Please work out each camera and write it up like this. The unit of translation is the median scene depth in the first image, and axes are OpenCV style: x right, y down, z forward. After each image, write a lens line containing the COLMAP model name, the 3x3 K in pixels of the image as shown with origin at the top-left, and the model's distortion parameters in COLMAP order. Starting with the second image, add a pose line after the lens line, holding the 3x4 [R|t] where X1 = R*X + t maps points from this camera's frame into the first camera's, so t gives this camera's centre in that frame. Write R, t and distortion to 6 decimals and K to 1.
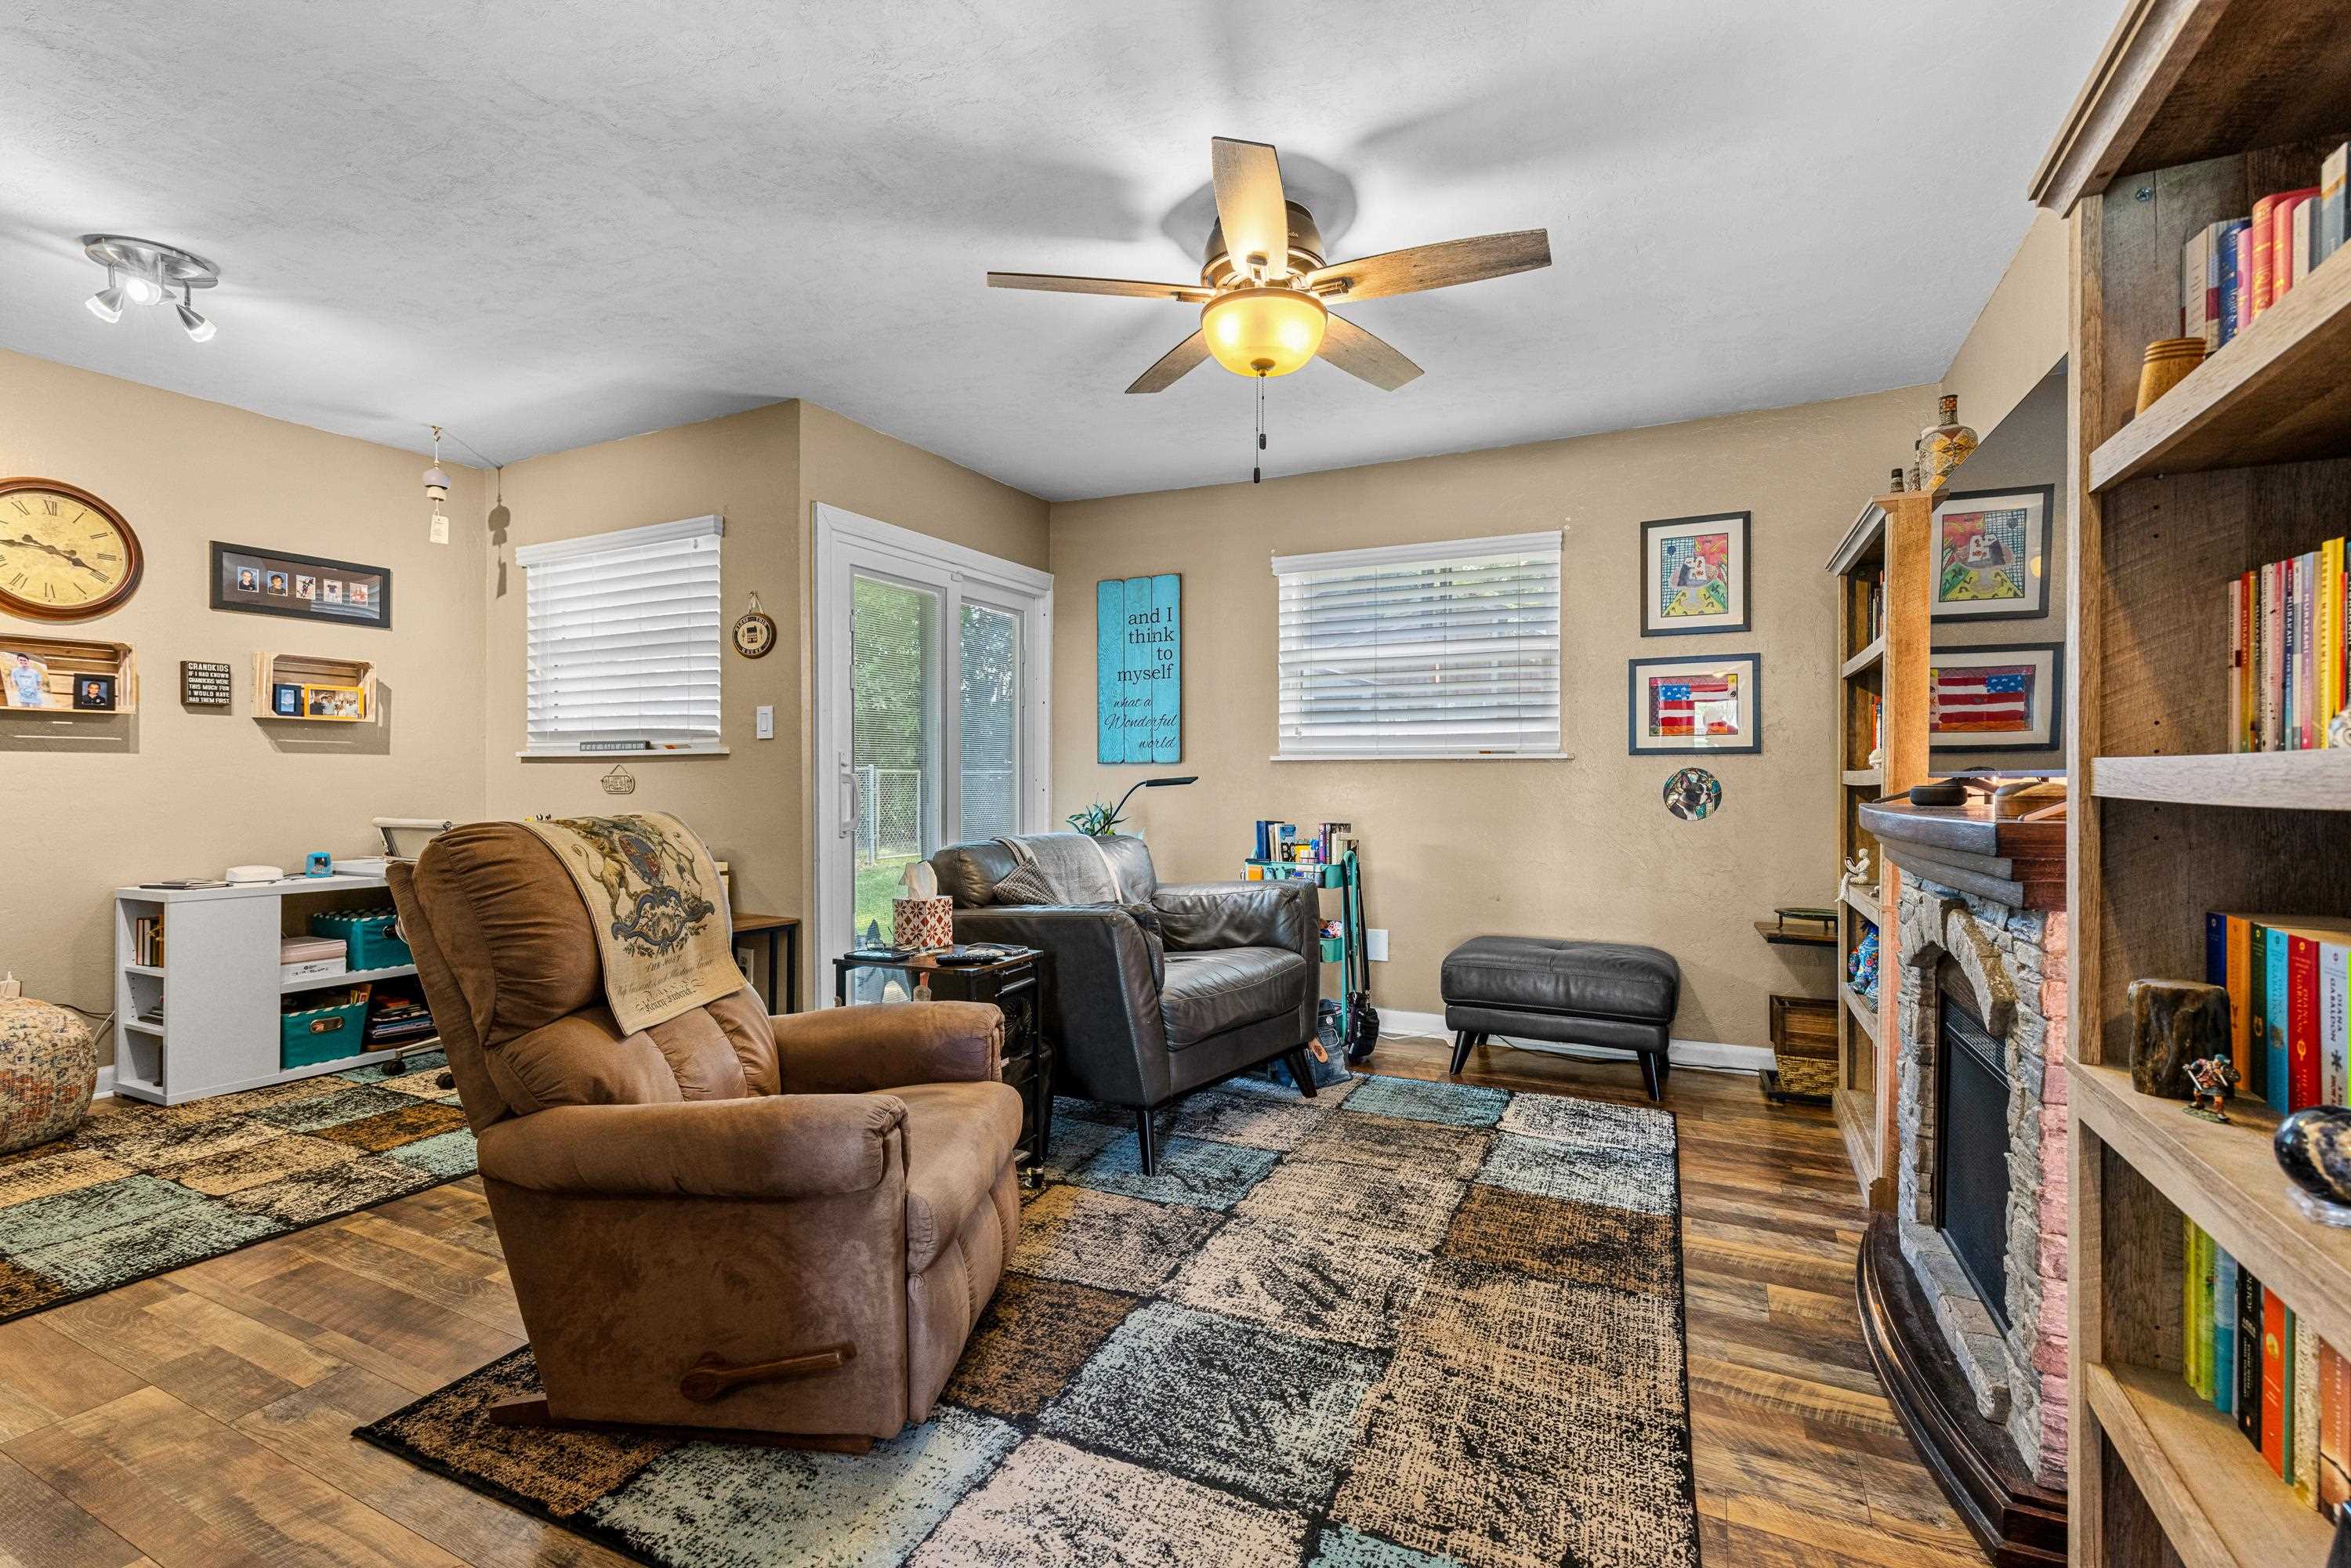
lens RADIAL K [[1052.5, 0, 1176.9], [0, 1052.5, 770.2], [0, 0, 1]] dist [0.000280, 0.000456]
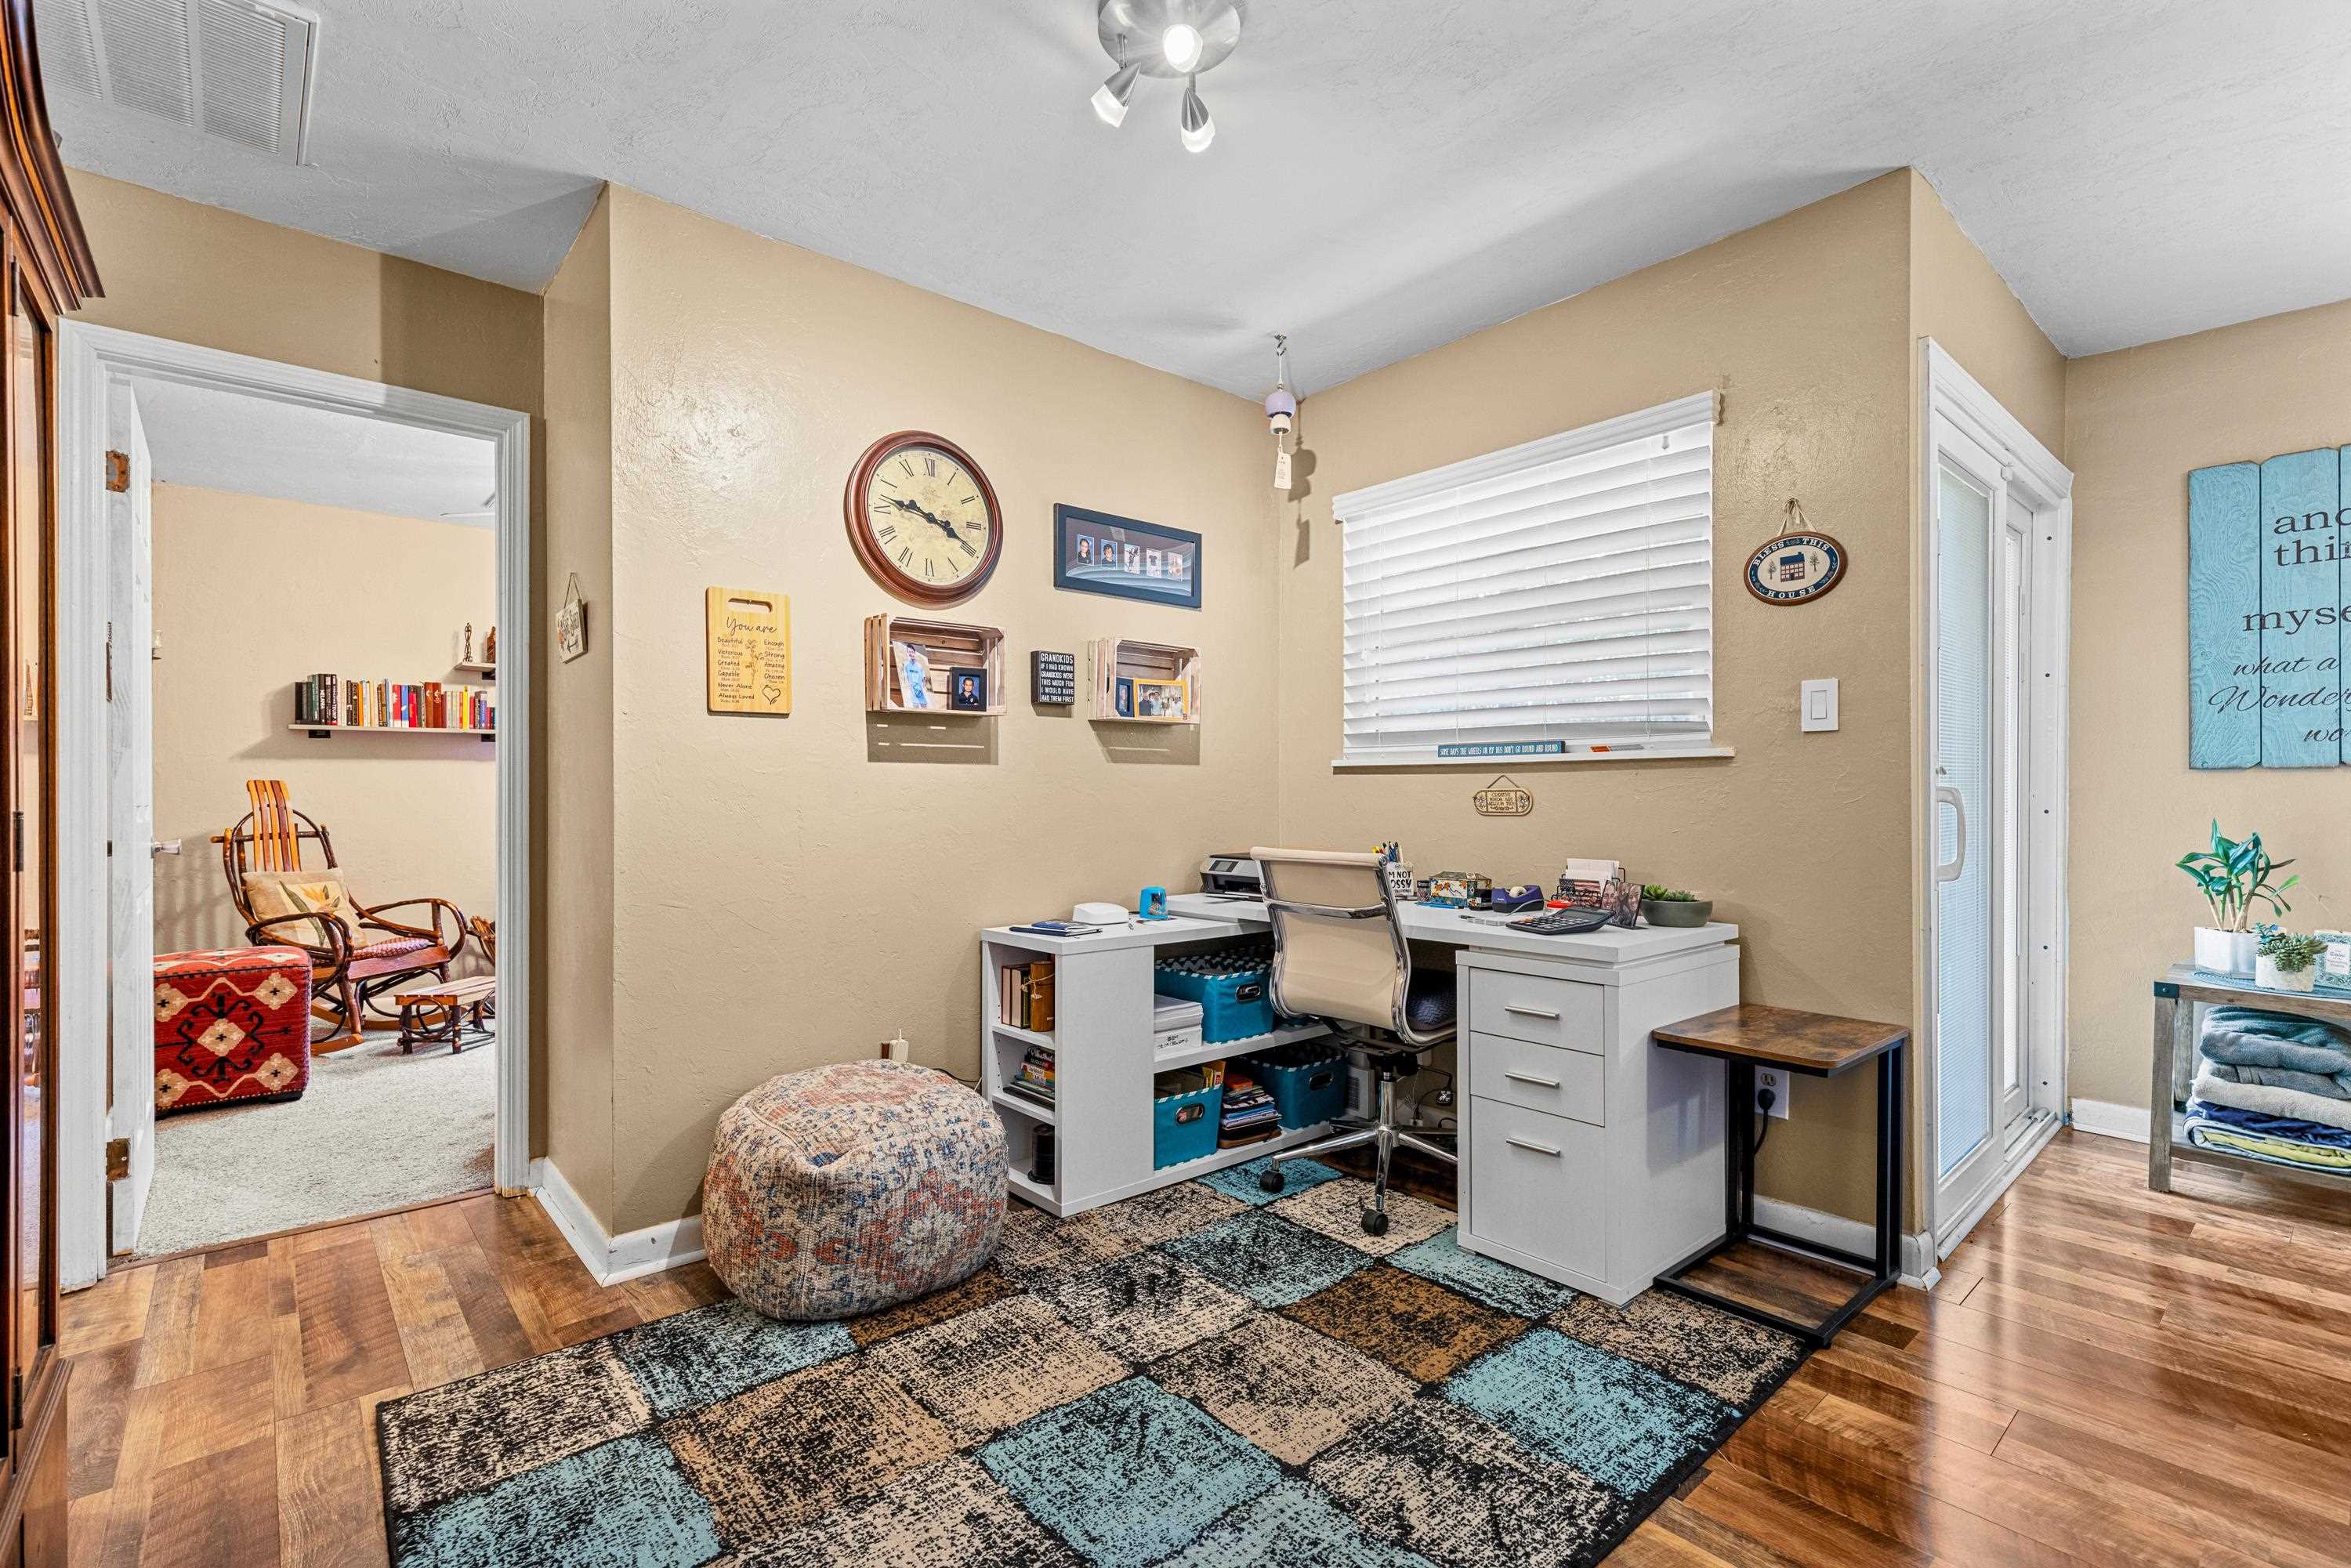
lens RADIAL K [[1056.1, 0, 1167.2], [0, 1056.1, 781.3], [0, 0, 1]] dist [-0.000575, -0.000505]
pose [[0.921649, -0.004816, -0.387996, -0.518323], [0.003956, 0.999988, -0.003016, 0.000101], [0.388005, 0.001245, 0.921656, 0.277950]]
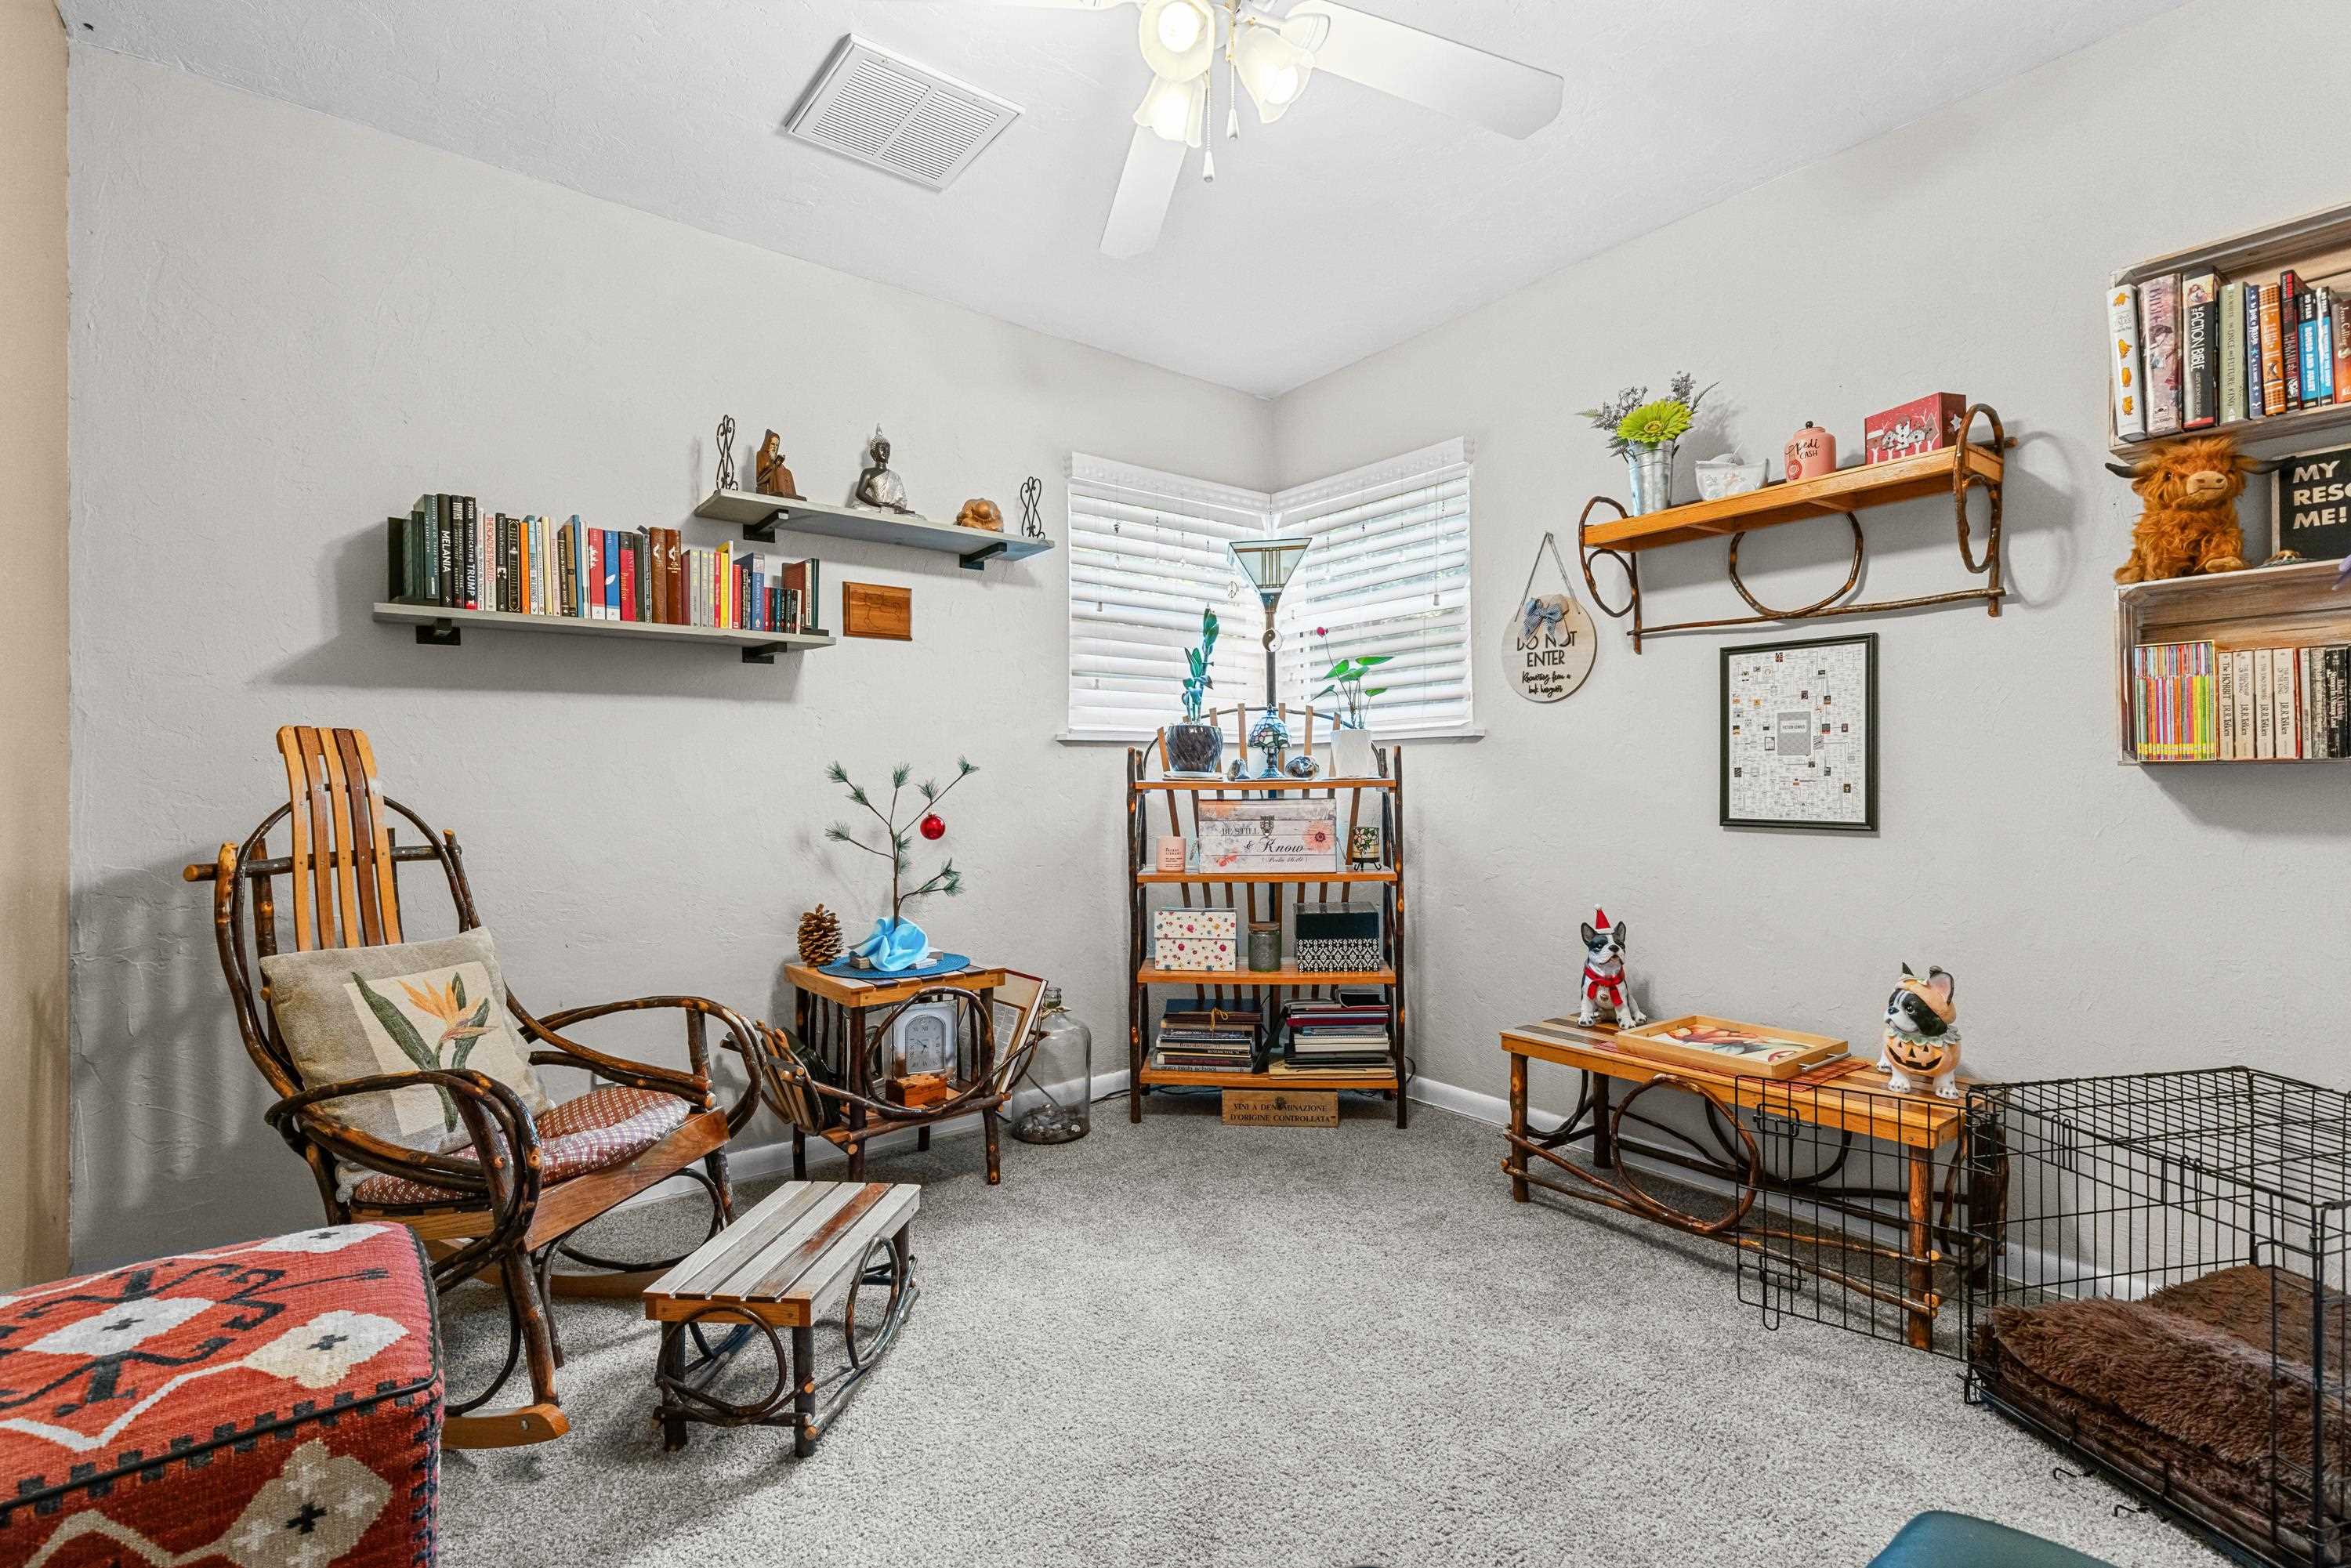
lens RADIAL K [[1059.7, 0, 1167.8], [0, 1059.7, 774.2], [0, 0, 1]] dist [-0.001447, -0.000173]
pose [[0.896362, -0.005420, -0.443291, -0.953973], [0.006171, 0.999981, 0.000252, 0.008635], [0.443281, -0.002961, 0.896378, 0.507628]]
